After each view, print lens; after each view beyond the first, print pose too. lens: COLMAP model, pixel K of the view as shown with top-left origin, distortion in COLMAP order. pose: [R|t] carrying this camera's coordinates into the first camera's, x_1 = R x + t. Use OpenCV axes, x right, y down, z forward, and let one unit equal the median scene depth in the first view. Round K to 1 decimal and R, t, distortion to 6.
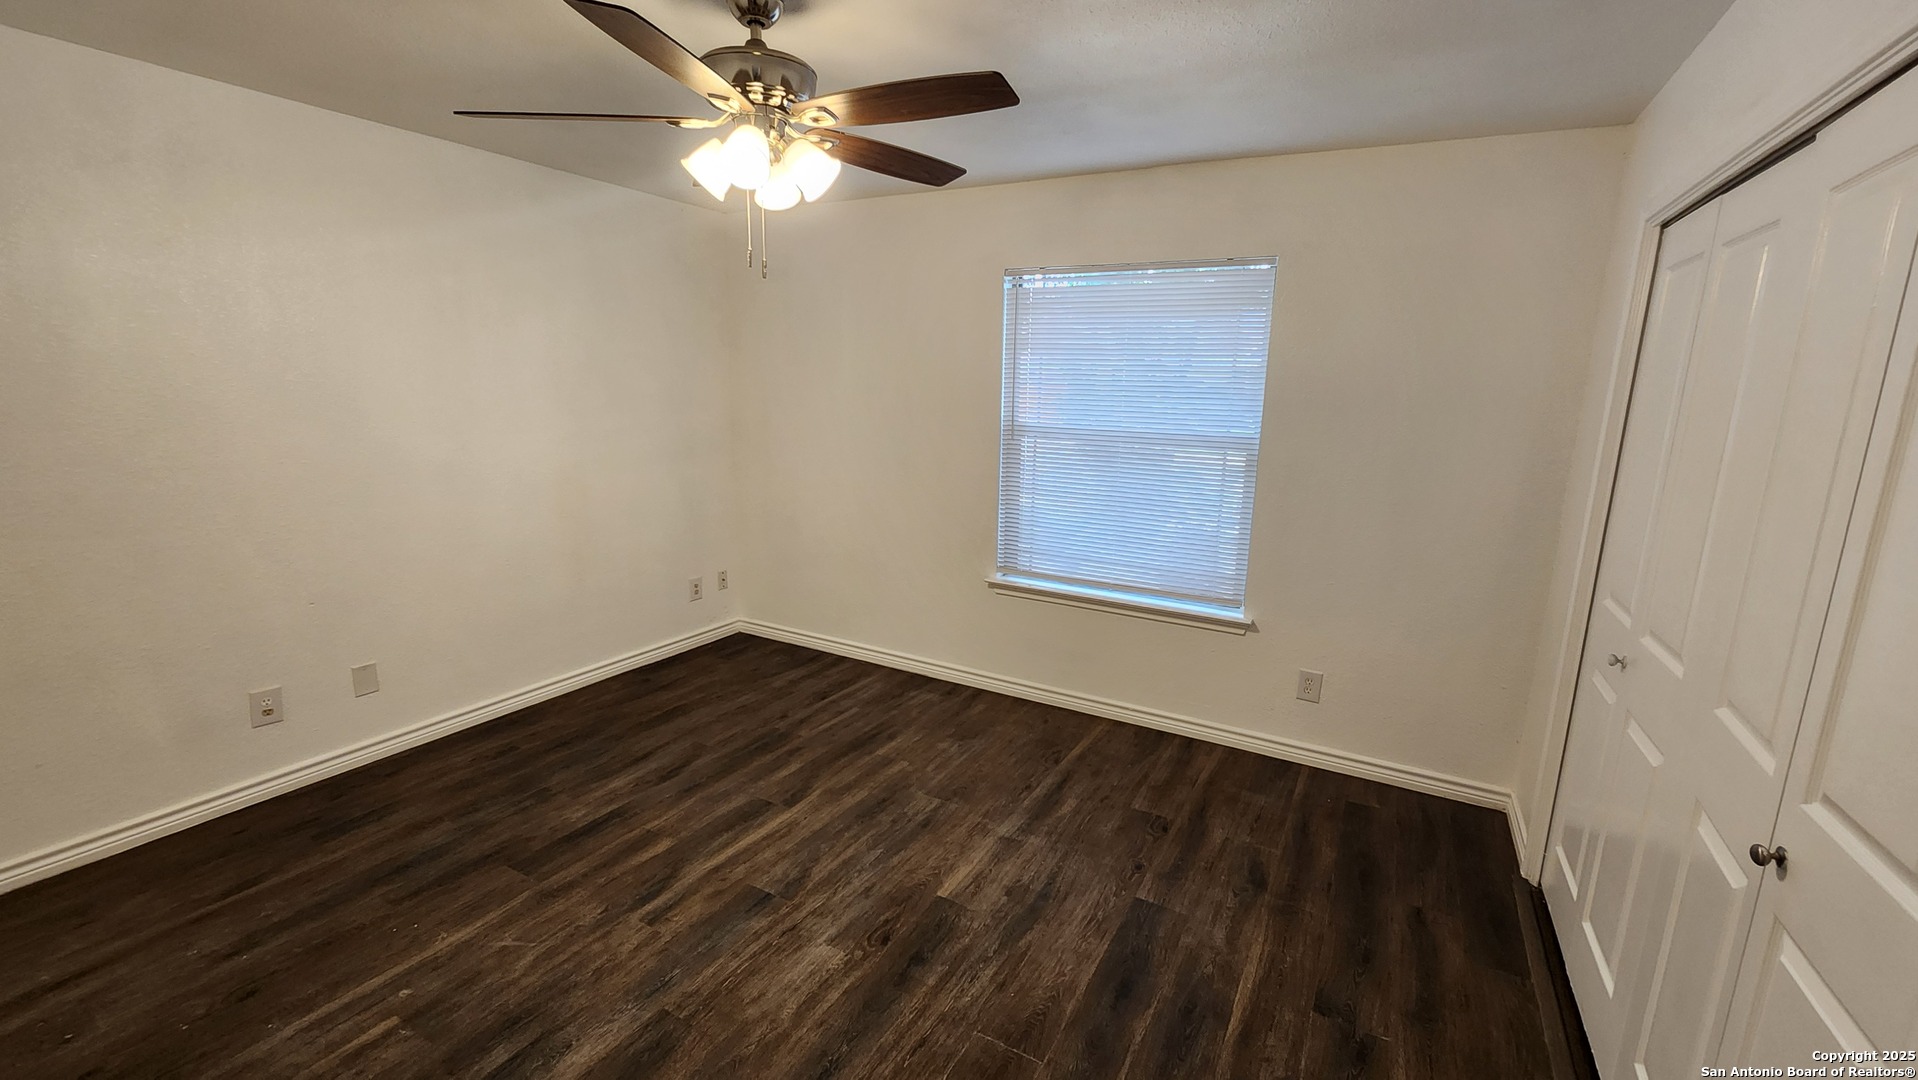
lens RADIAL K [[779.3, 0, 966.9], [0, 779.3, 541.2], [0, 0, 1]] dist [-0.002288, -0.000366]
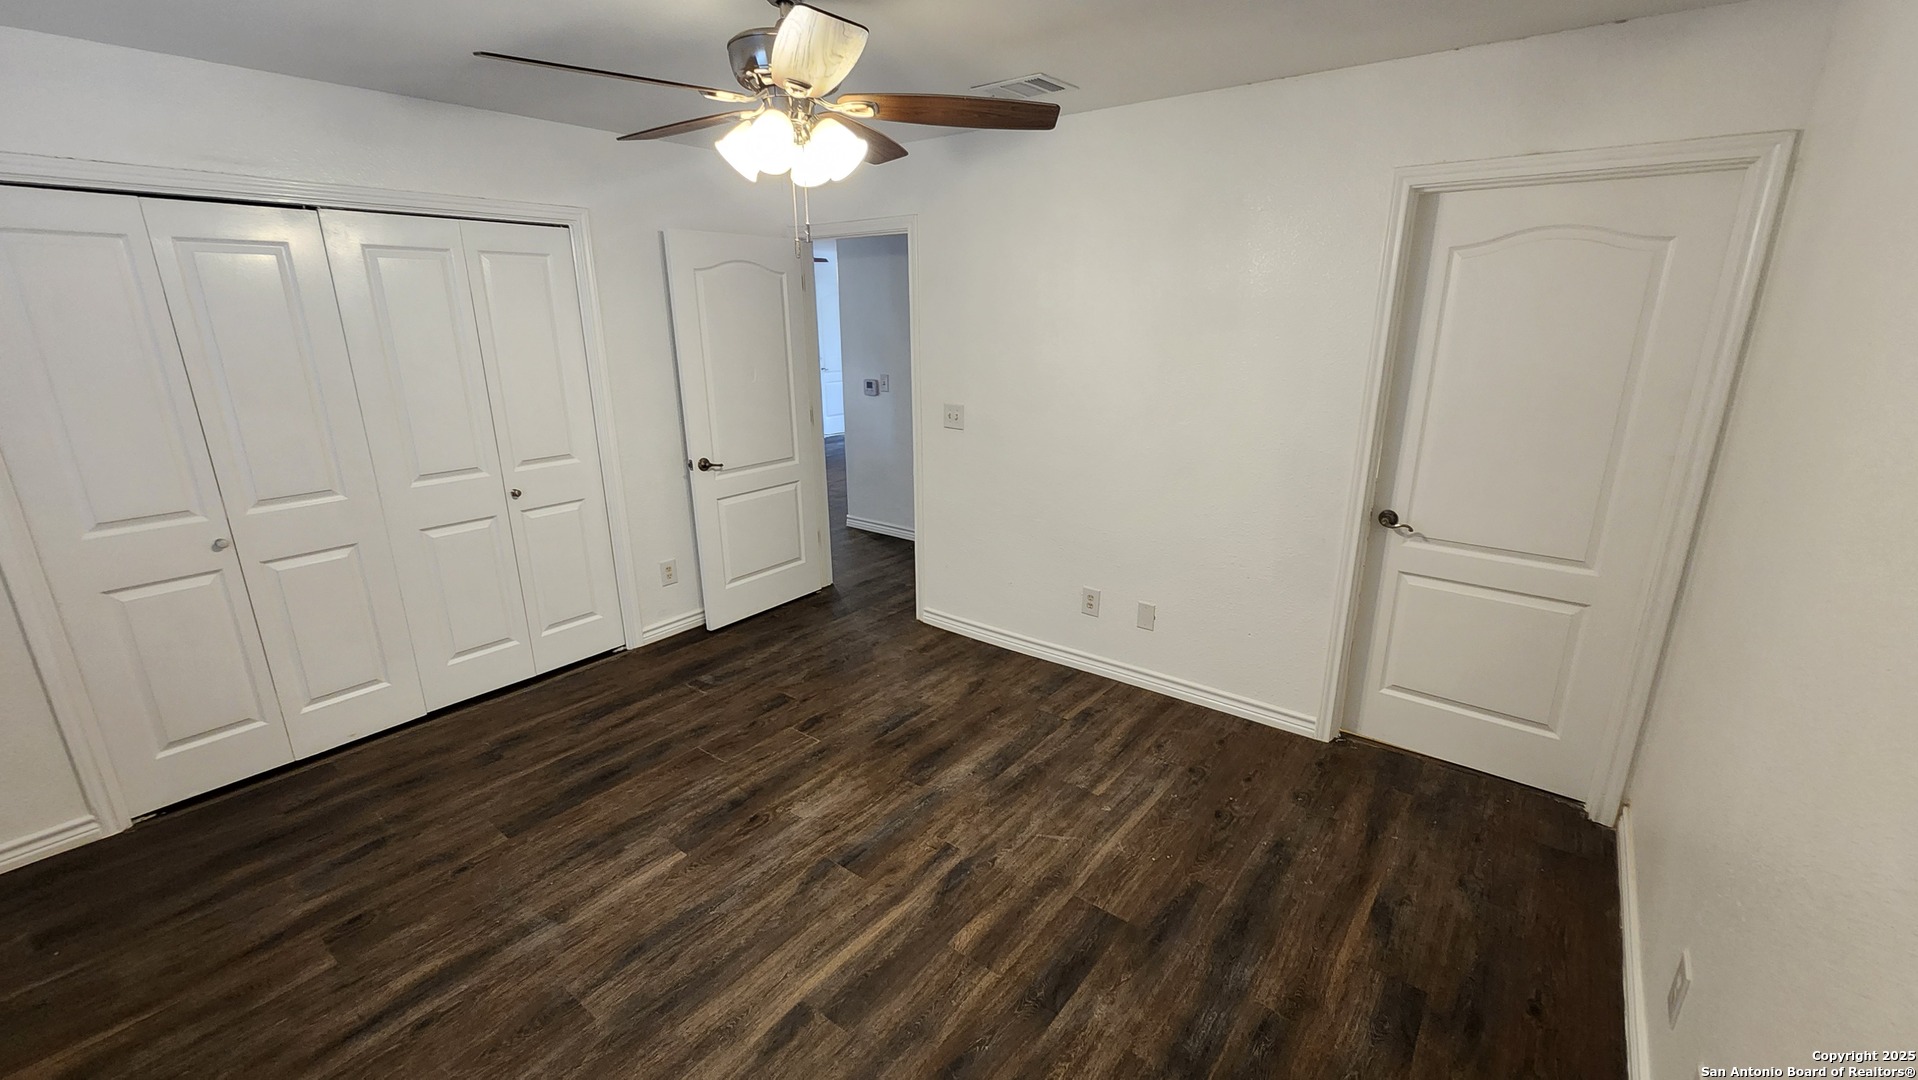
lens RADIAL K [[779.3, 0, 966.9], [0, 779.3, 541.2], [0, 0, 1]] dist [-0.002288, -0.000366]
pose [[-0.988588, -0.066198, 0.135322, -0.533875], [0.005343, 0.882305, 0.470648, -0.409522], [-0.150552, 0.466000, -0.871882, 1.699564]]
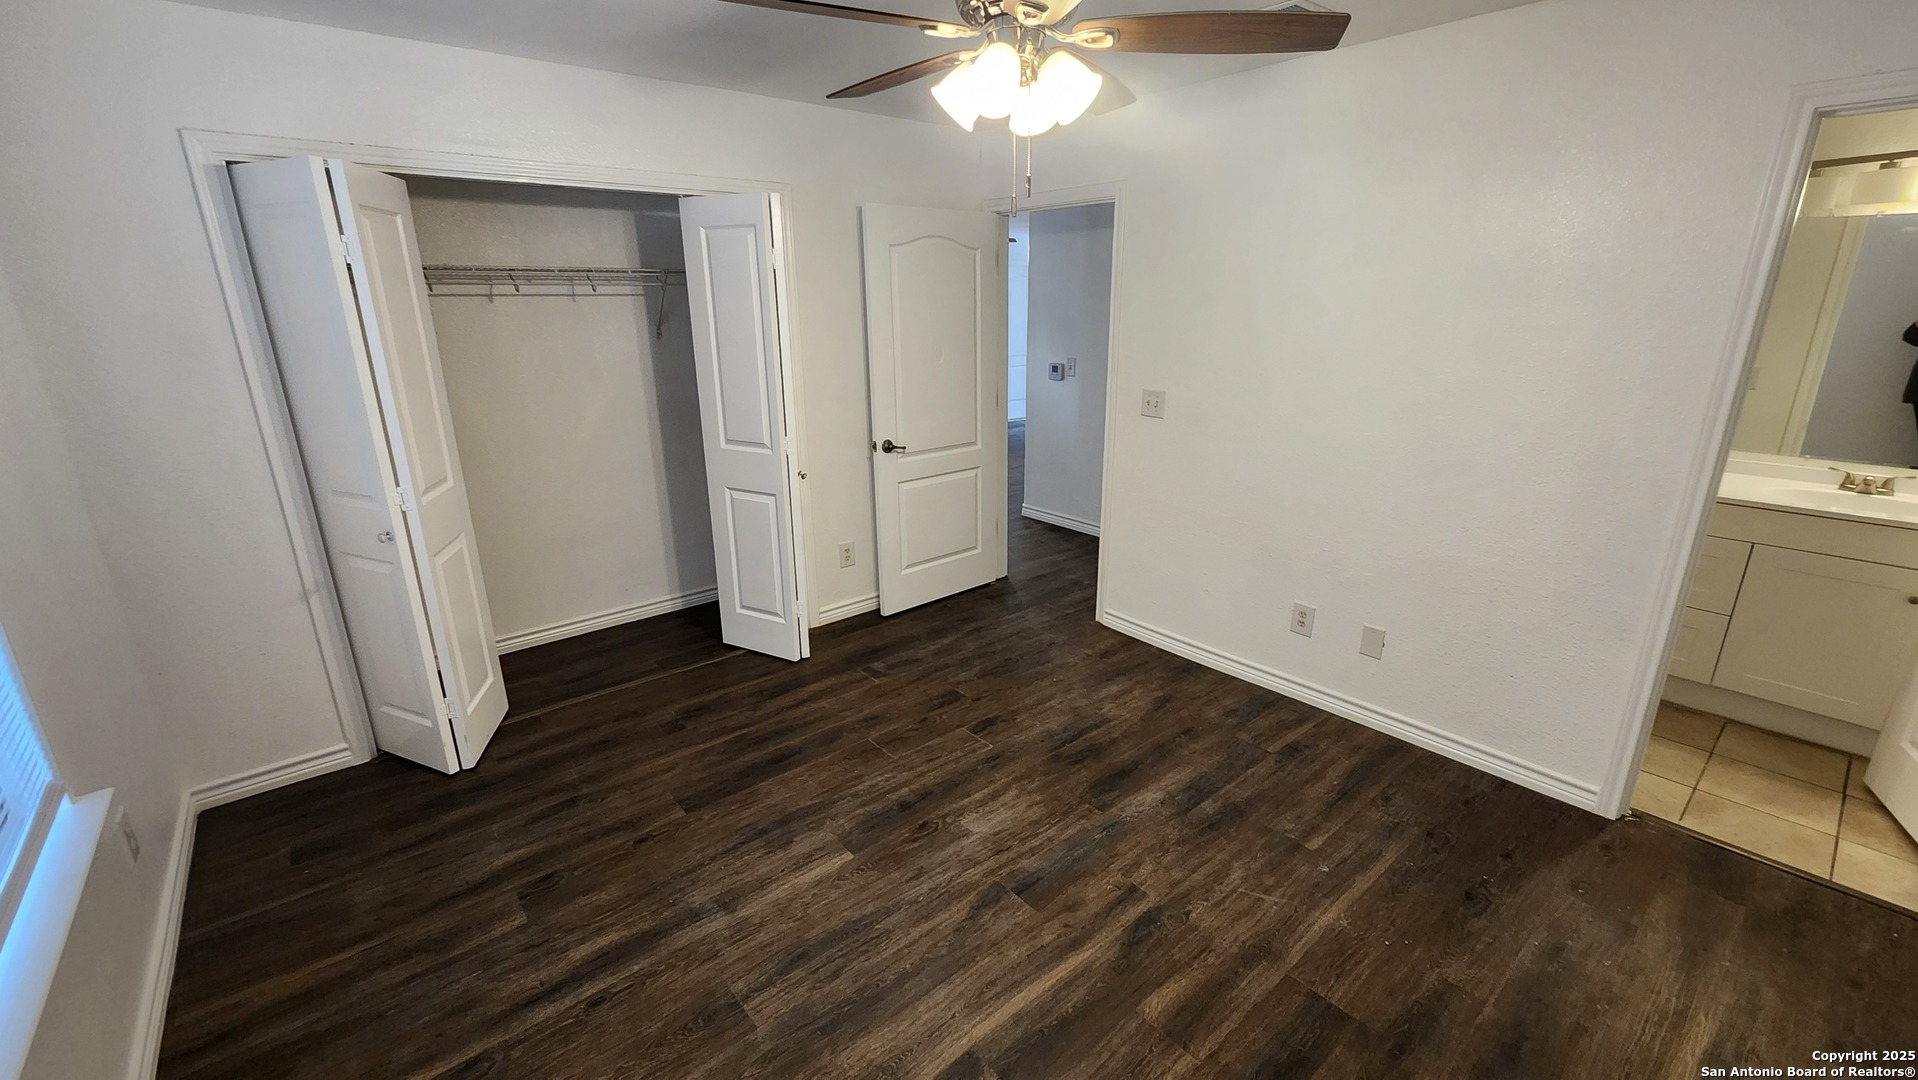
lens RADIAL K [[779.3, 0, 966.9], [0, 779.3, 541.2], [0, 0, 1]] dist [-0.002288, -0.000366]
pose [[-0.934403, -0.126733, 0.332911, -0.462470], [0.051475, 0.876725, 0.478229, -0.369578], [-0.352479, 0.463995, -0.812691, 1.610877]]
